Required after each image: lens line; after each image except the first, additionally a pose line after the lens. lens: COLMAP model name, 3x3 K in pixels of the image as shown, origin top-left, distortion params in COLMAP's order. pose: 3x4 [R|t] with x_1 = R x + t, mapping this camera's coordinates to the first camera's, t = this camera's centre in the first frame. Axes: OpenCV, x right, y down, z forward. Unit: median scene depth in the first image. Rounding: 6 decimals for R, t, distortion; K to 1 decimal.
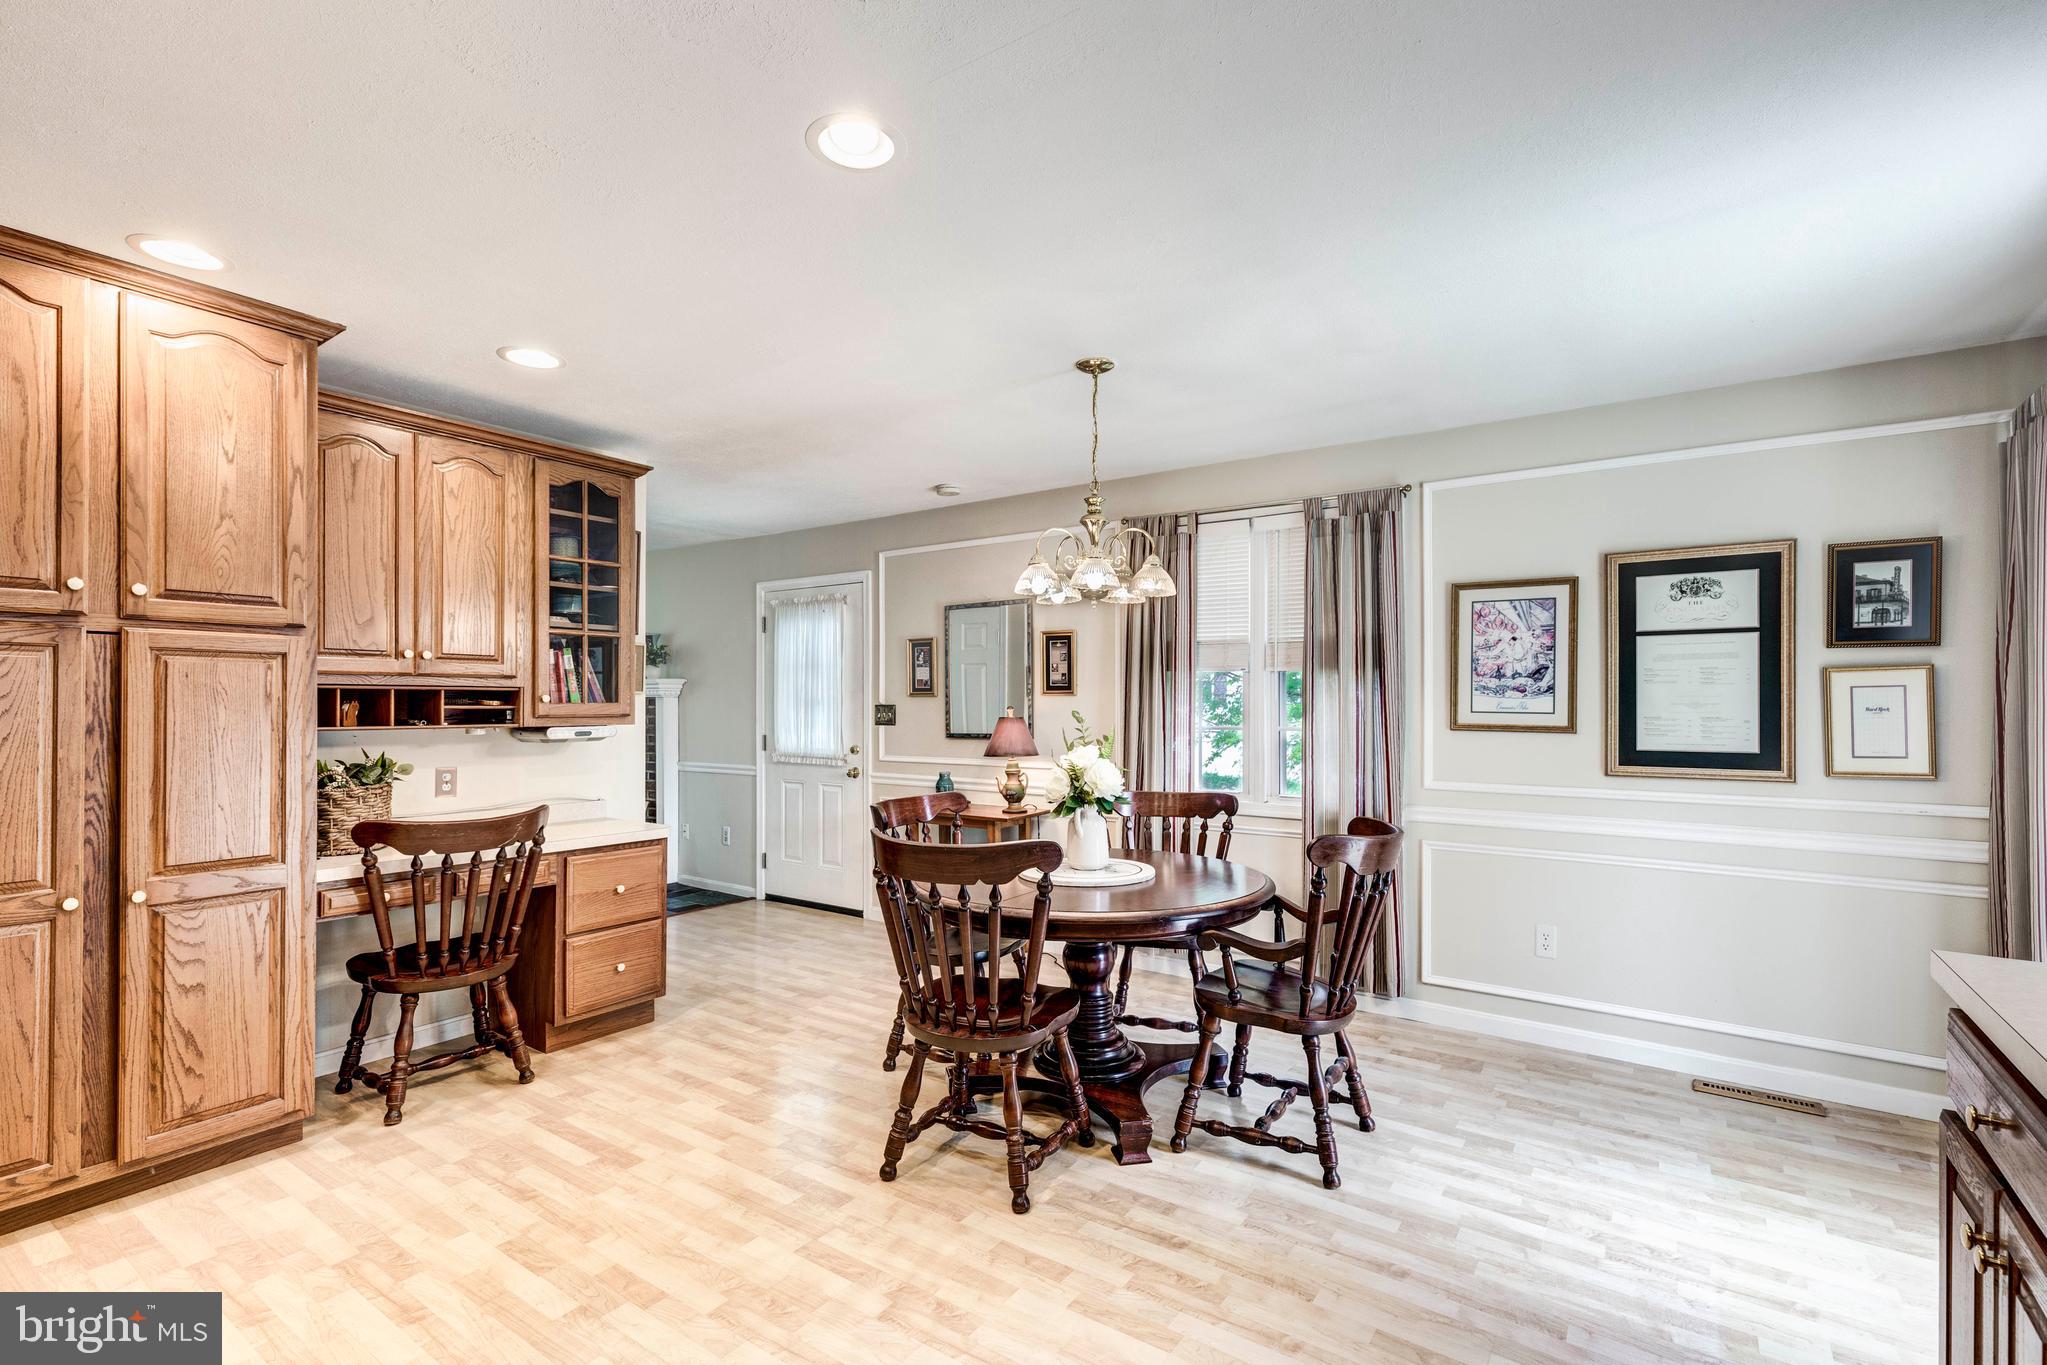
lens RADIAL K [[923.8, 0, 1021.3], [0, 923.8, 700.7], [0, 0, 1]] dist [0.001191, -0.000584]
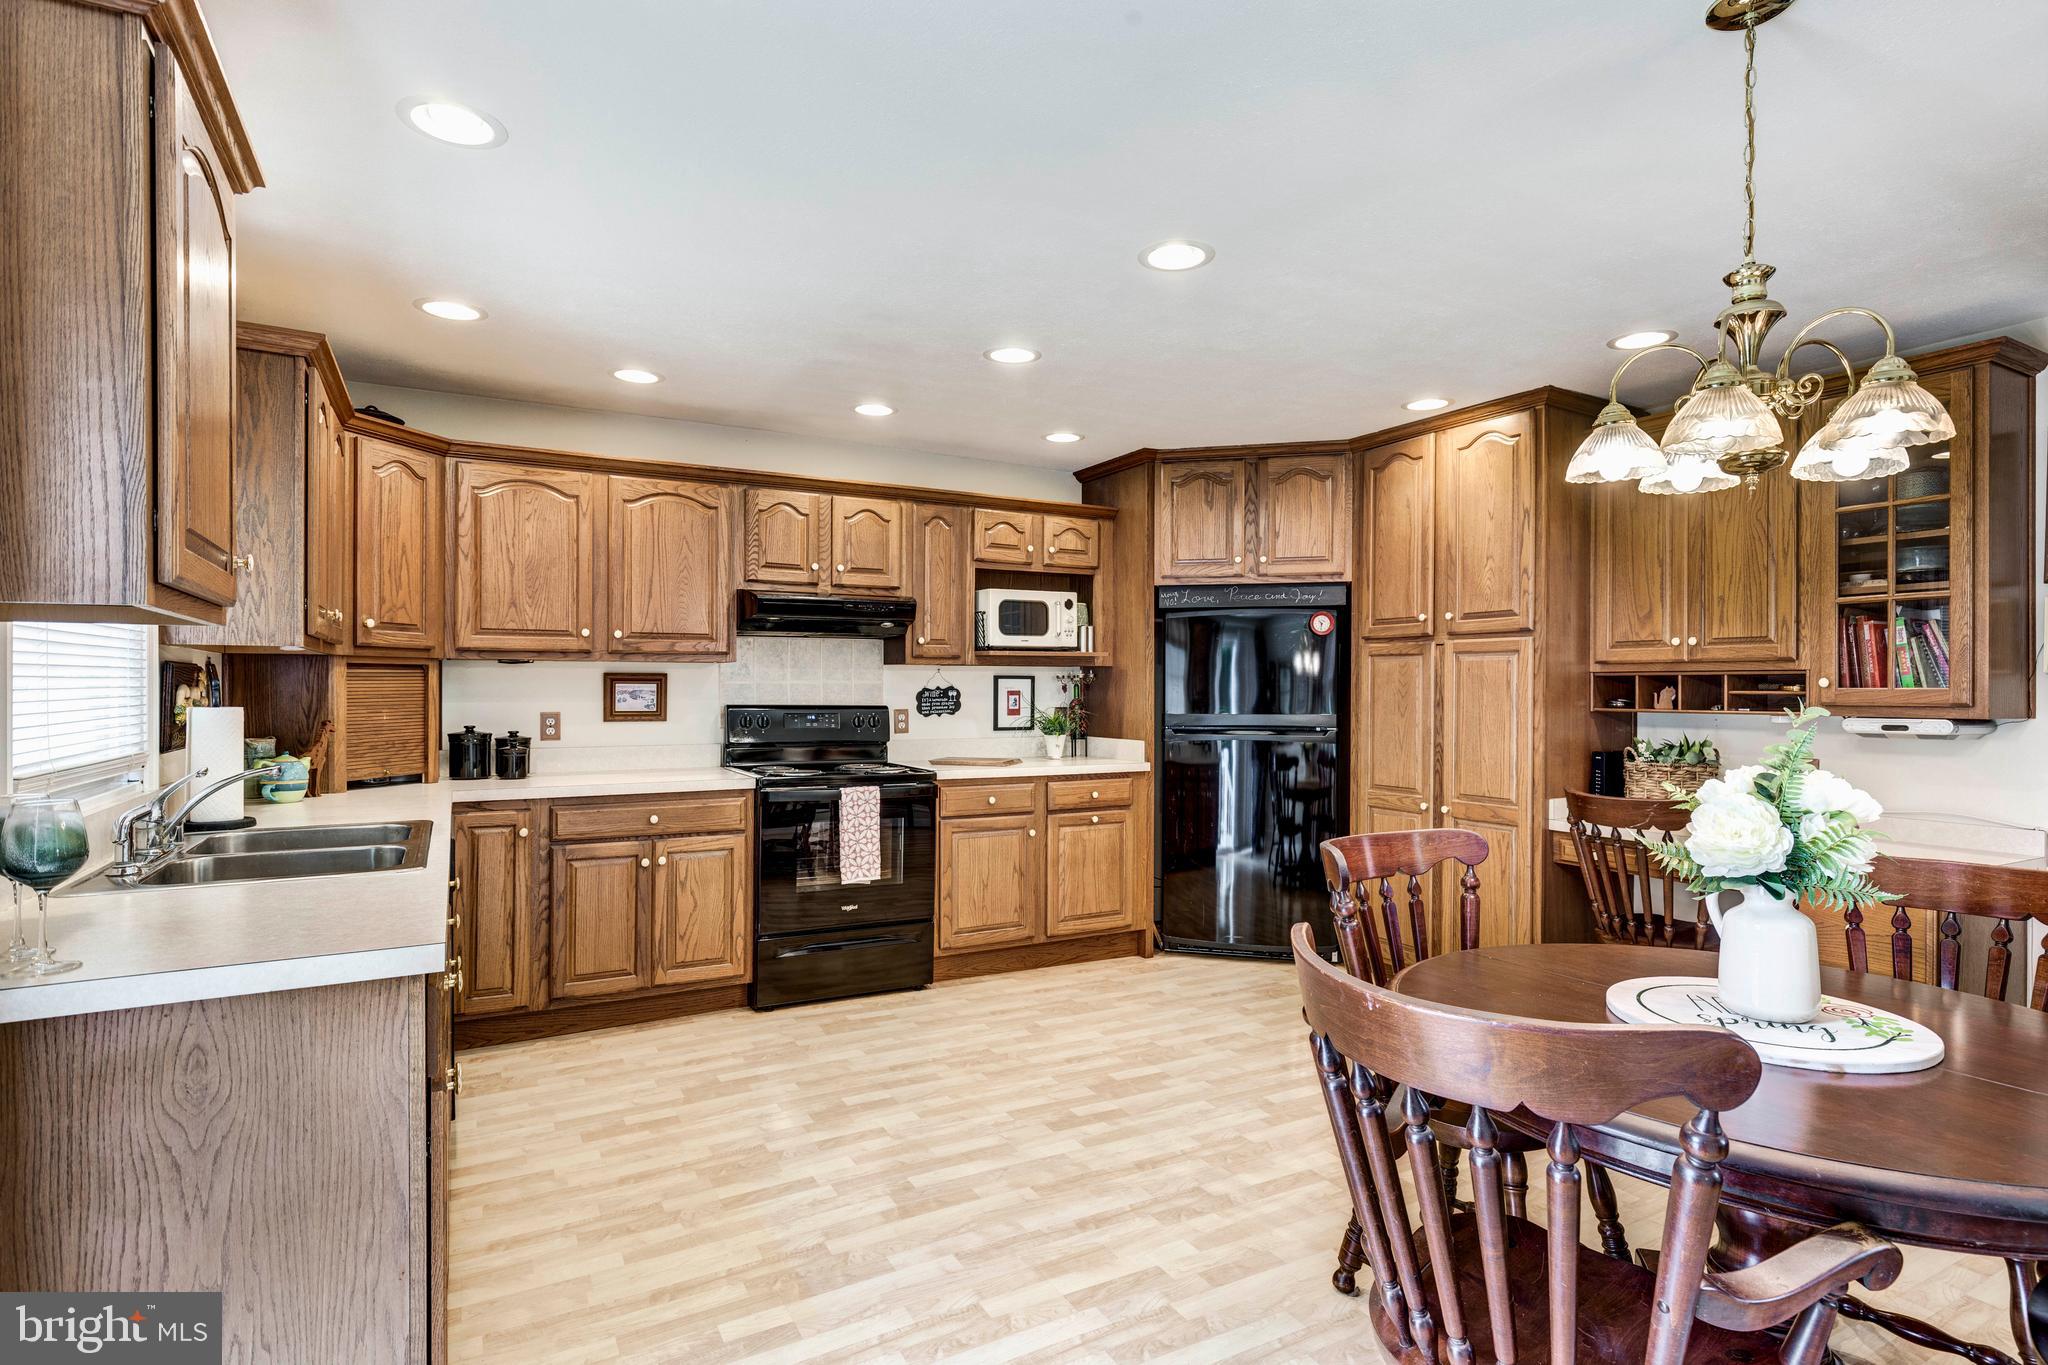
lens RADIAL K [[1008.5, 0, 1024.0], [0, 1008.5, 682.5], [0, 0, 1]] dist [-0.001514, -0.000401]
pose [[-0.439832, -0.010025, -0.898024, 0.708625], [-0.002455, 0.999947, -0.009961, 0.009787], [0.898077, -0.002176, -0.439833, 0.851755]]
